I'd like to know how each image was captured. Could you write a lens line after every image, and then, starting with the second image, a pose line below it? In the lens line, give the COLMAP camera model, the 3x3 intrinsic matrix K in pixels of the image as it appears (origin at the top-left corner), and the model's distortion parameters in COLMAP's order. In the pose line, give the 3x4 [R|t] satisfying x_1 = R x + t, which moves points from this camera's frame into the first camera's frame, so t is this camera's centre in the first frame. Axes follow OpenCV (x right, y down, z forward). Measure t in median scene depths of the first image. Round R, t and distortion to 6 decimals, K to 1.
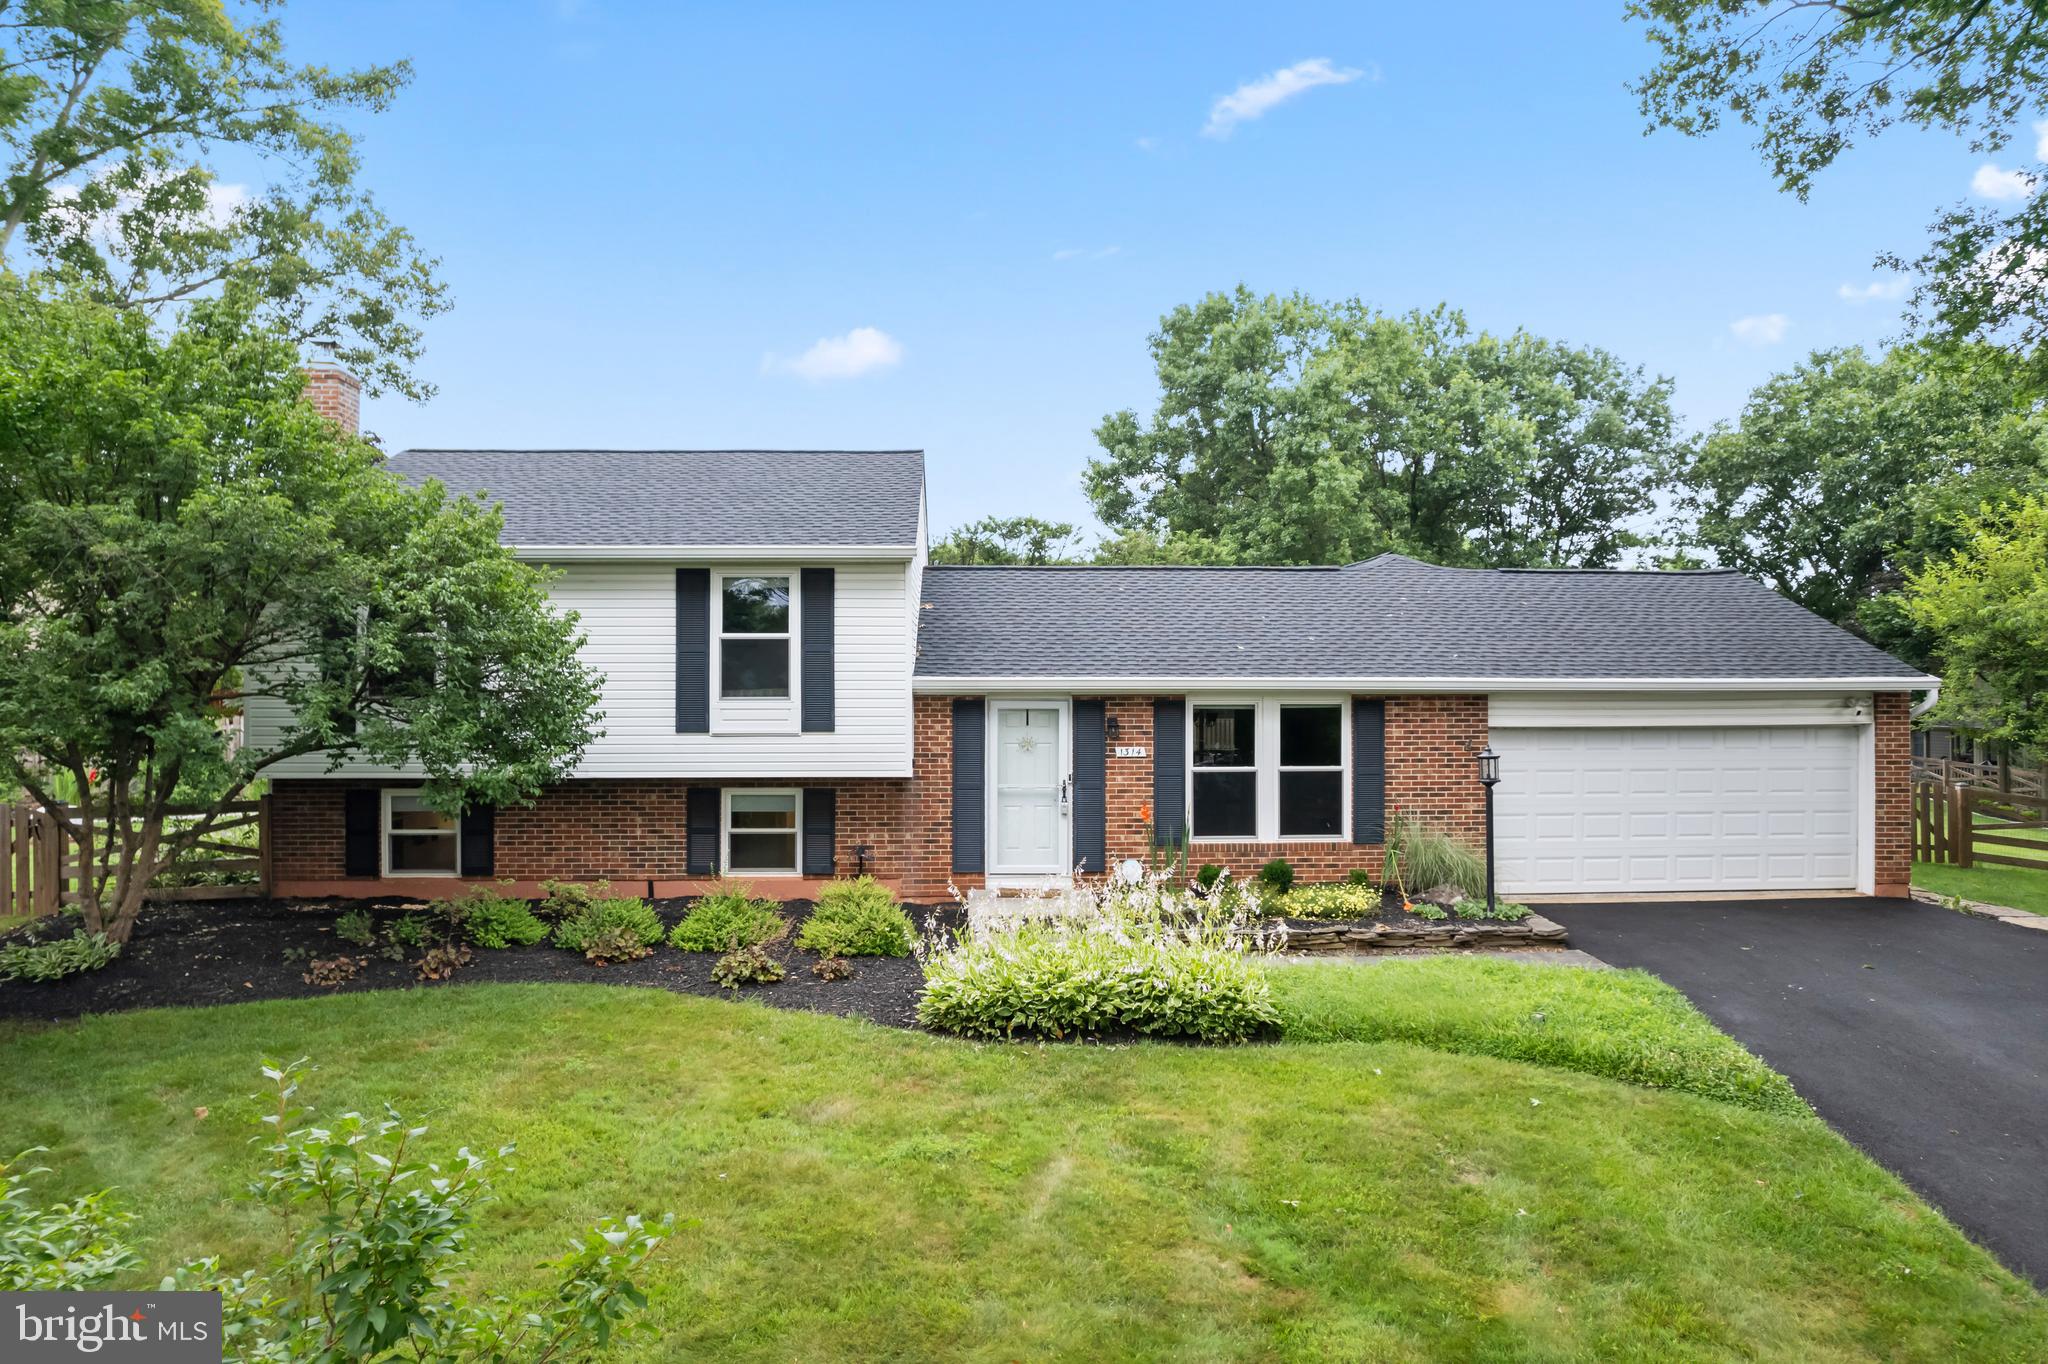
lens RADIAL K [[1291.3, 0, 1028.1], [0, 1291.3, 729.7], [0, 0, 1]] dist [-0.075913, 0.060504]
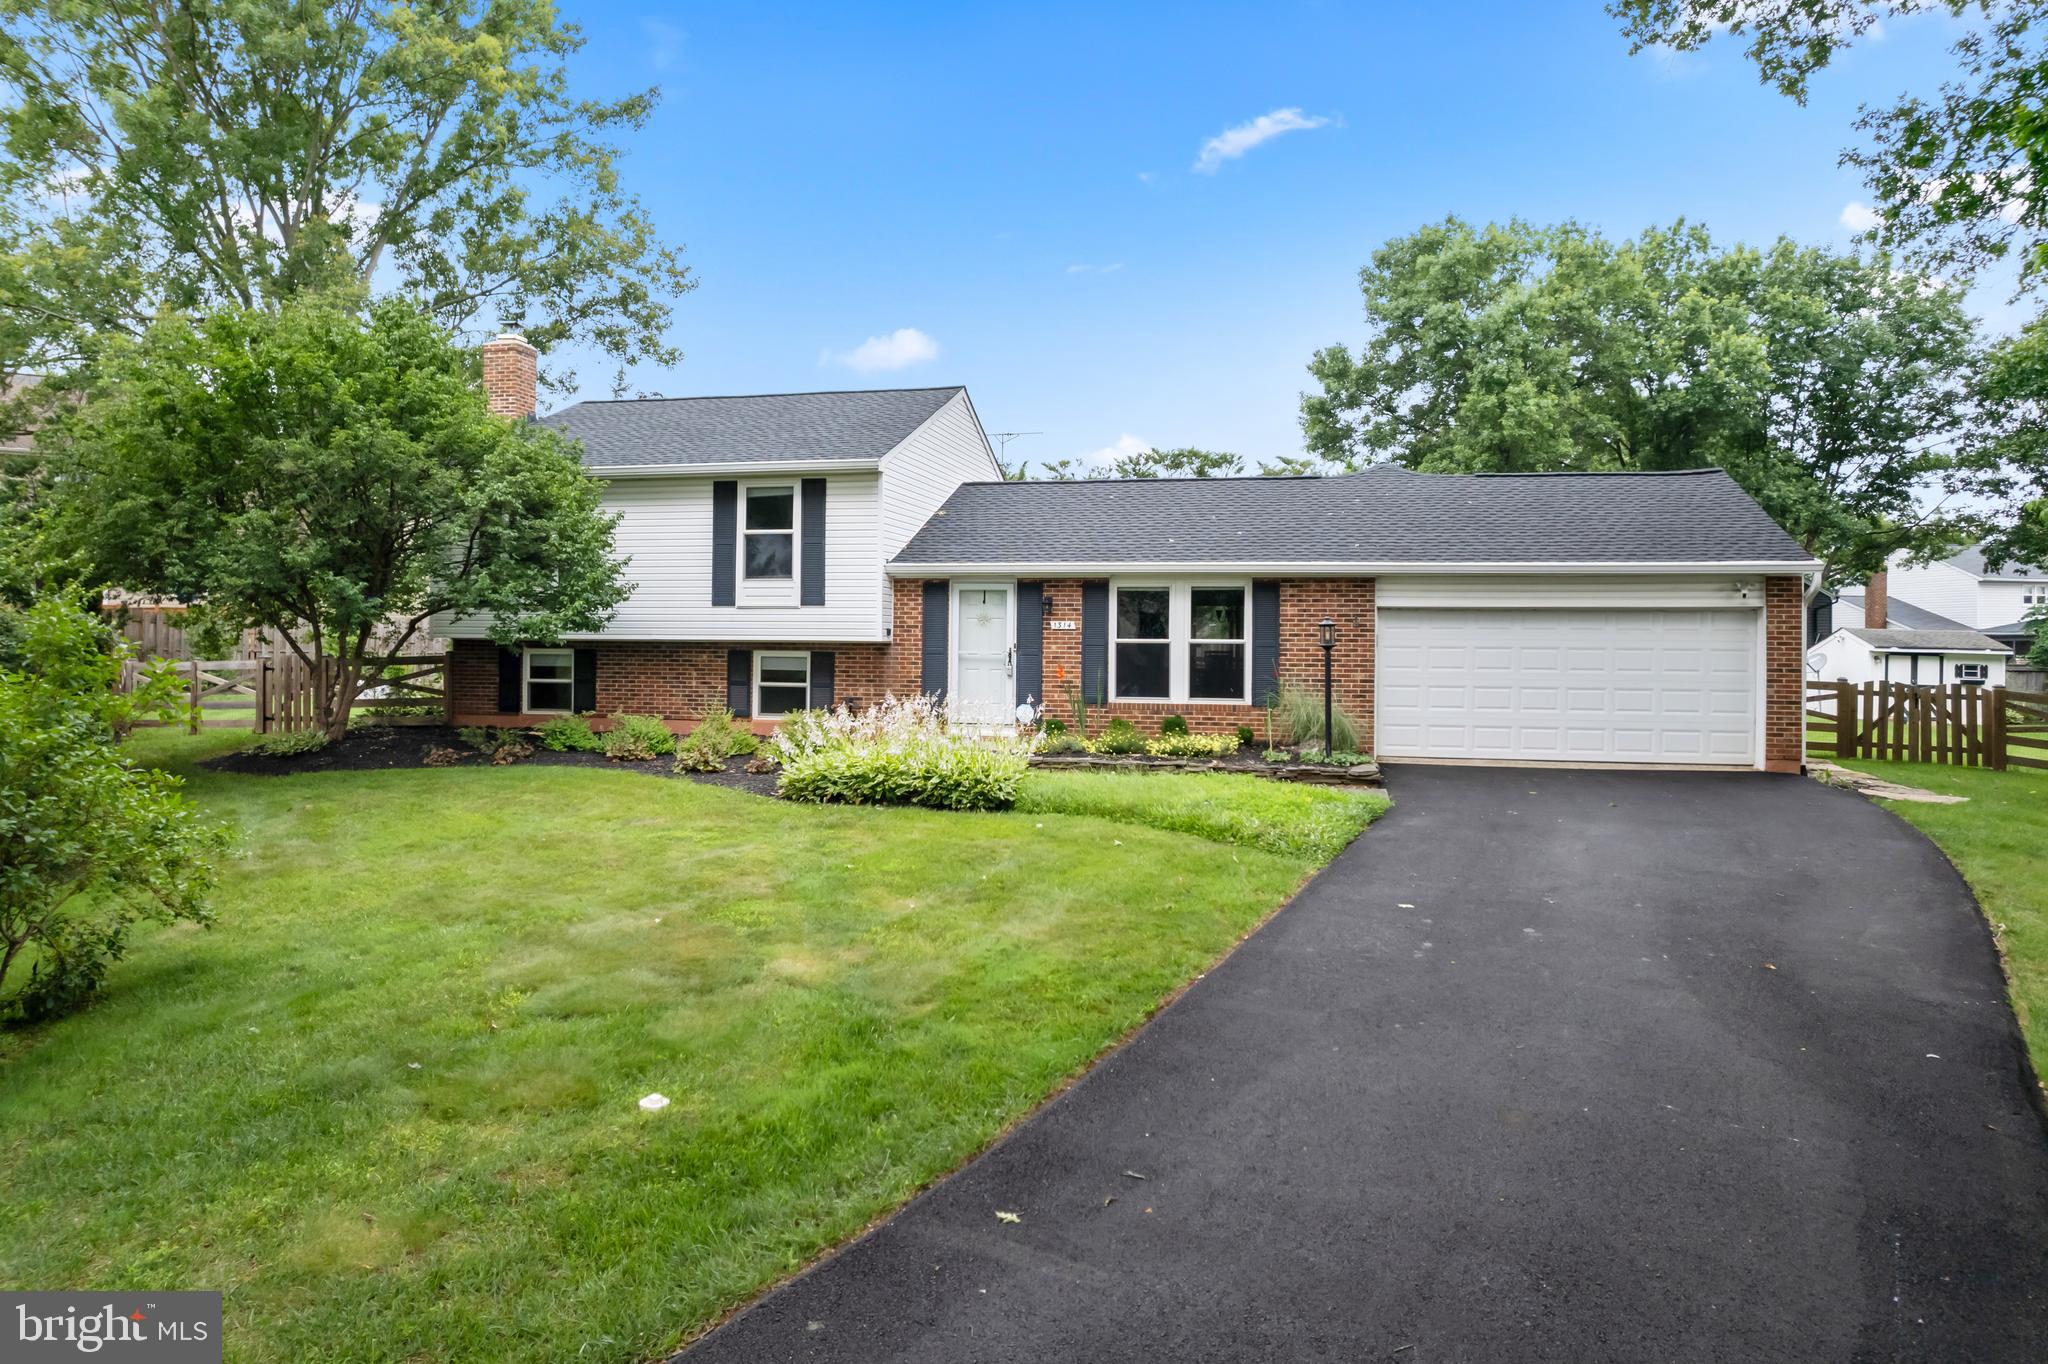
lens RADIAL K [[1308.0, 0, 1024.0], [0, 1308.0, 682.0], [0, 0, 1]] dist [-0.097626, 0.090086]
pose [[0.964256, 0.017446, -0.264398, 0.365180], [-0.017223, 0.999847, 0.003161, 0.066537], [0.264413, 0.001505, 0.964408, -0.191627]]
